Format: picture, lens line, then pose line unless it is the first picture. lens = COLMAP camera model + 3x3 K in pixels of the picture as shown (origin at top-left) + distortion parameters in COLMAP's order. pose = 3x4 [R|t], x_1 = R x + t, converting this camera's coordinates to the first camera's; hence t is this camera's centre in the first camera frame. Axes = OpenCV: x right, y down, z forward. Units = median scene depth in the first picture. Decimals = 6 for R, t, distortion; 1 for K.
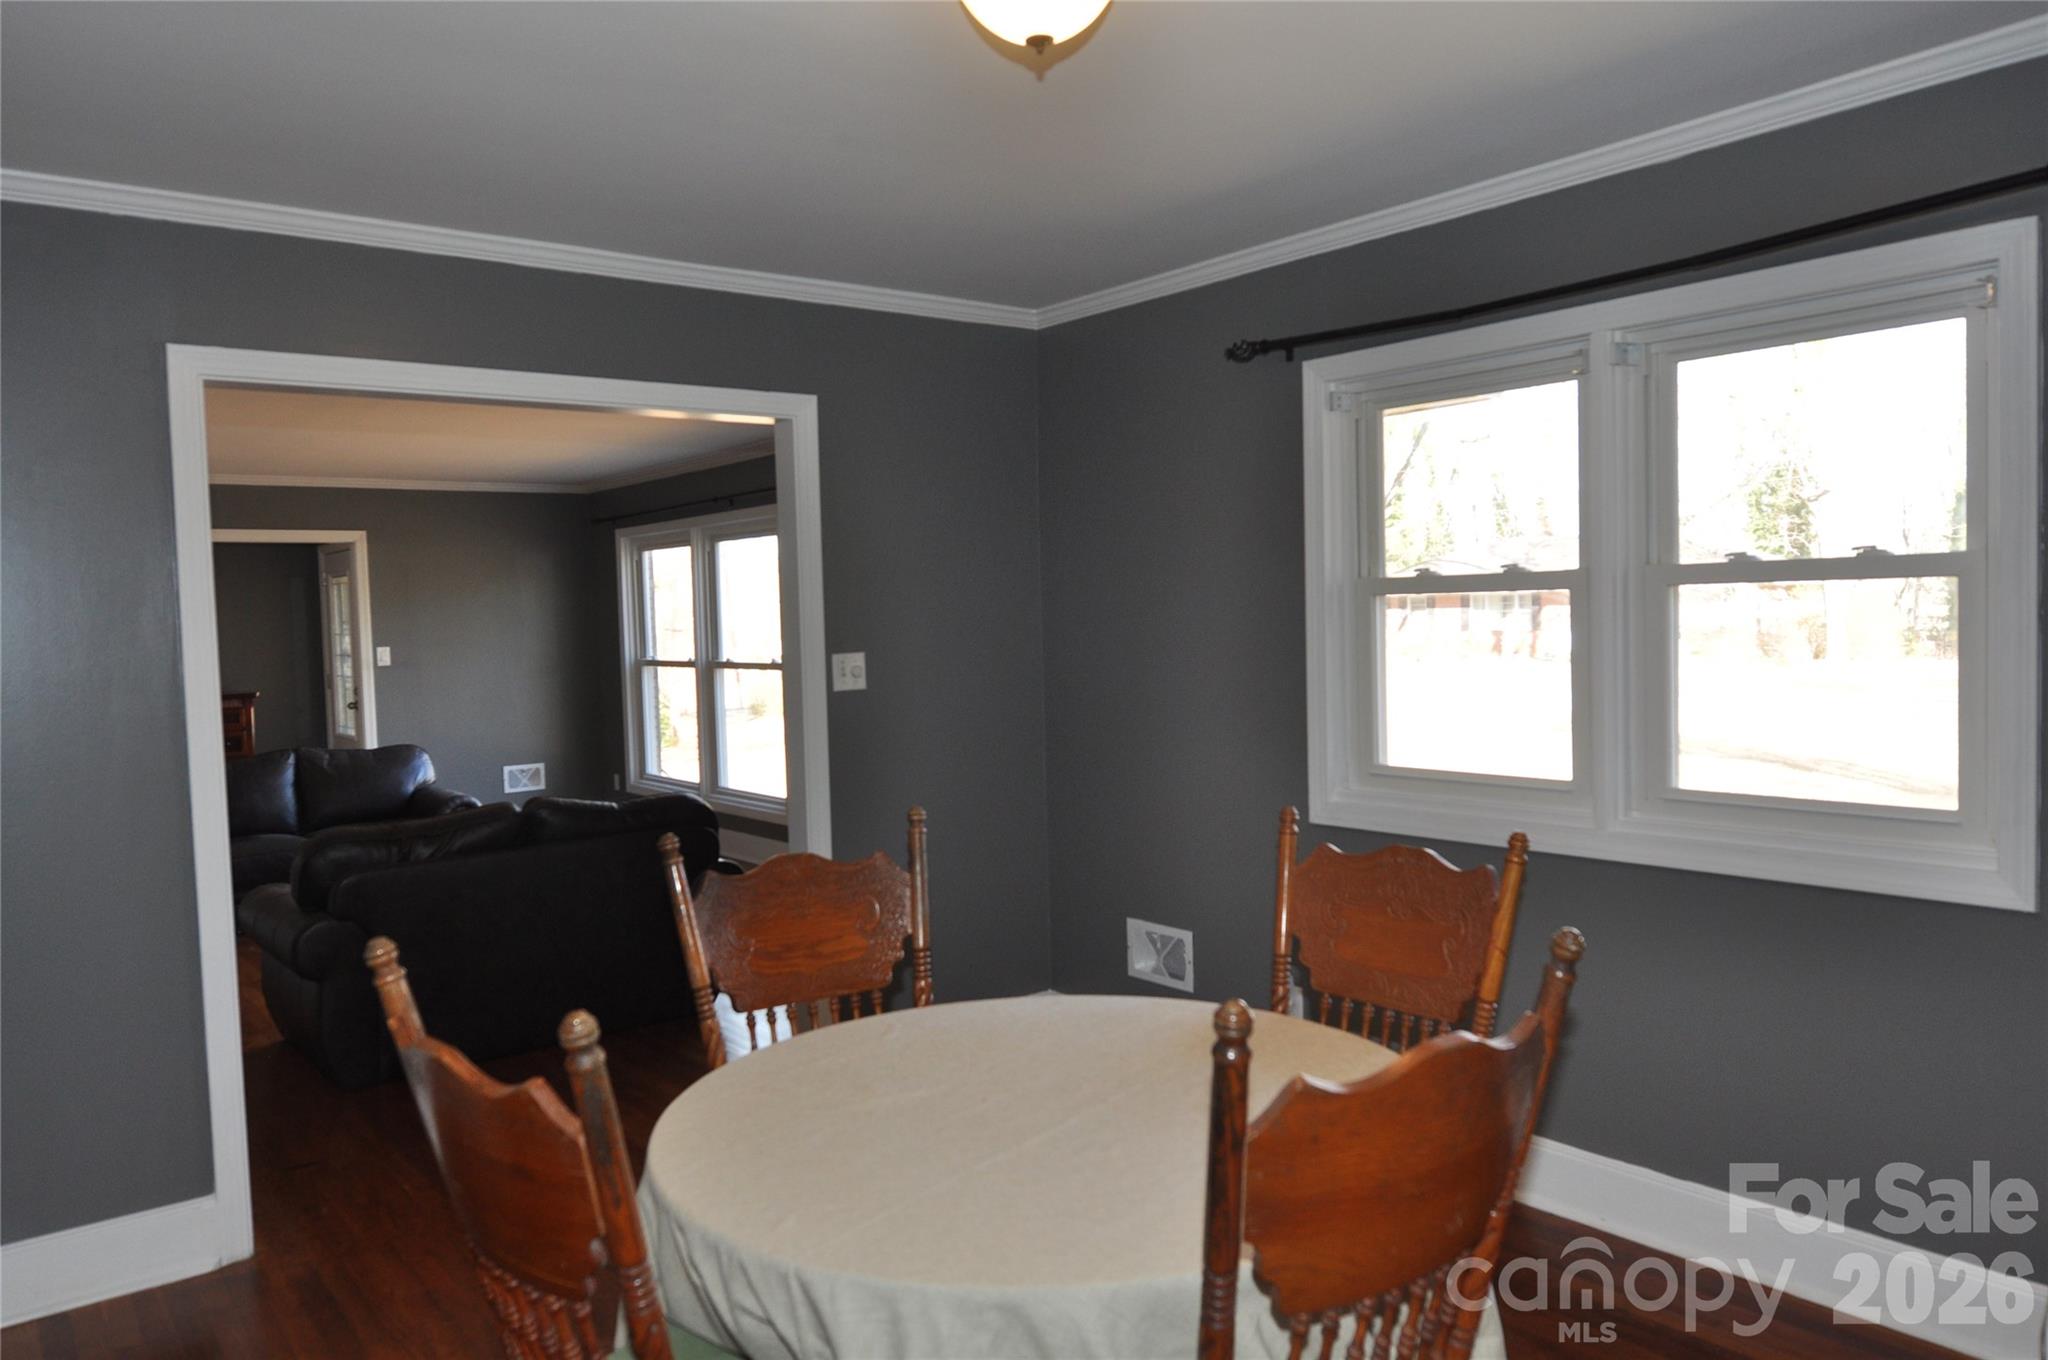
lens RADIAL K [[1397.1, 0, 1023.0], [0, 1397.1, 682.2], [0, 0, 1]] dist [-0.009304, -0.001757]
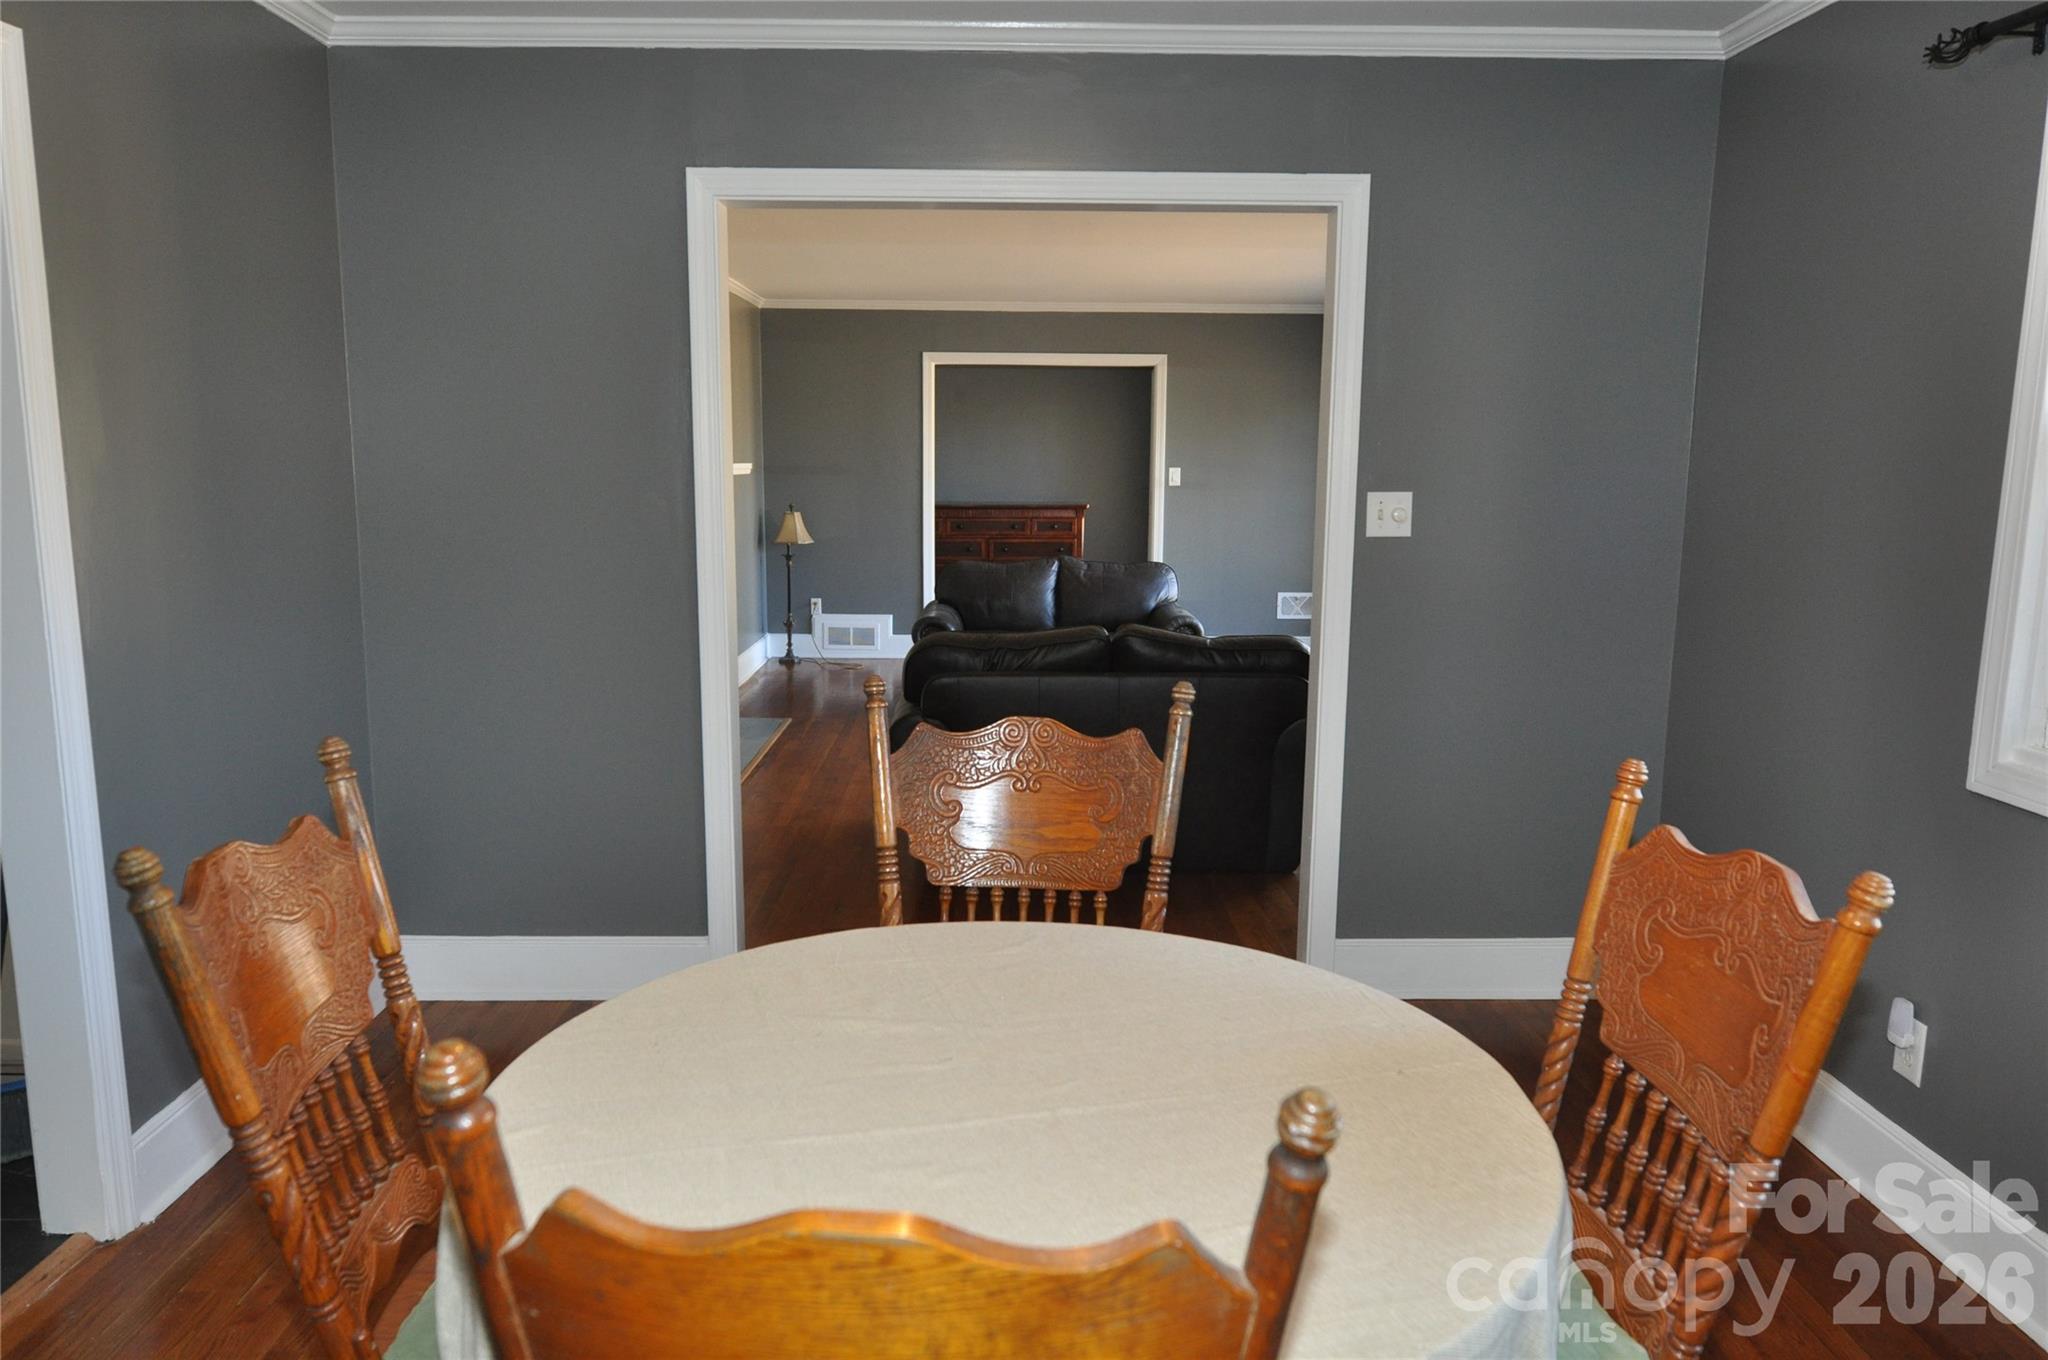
lens RADIAL K [[1397.1, 0, 1023.0], [0, 1397.1, 682.2], [0, 0, 1]] dist [-0.009304, -0.001757]
pose [[0.793822, 0.133555, -0.593305, 0.209458], [-0.062089, 0.988289, 0.139394, -0.011249], [0.604973, -0.073816, 0.792817, 0.195760]]
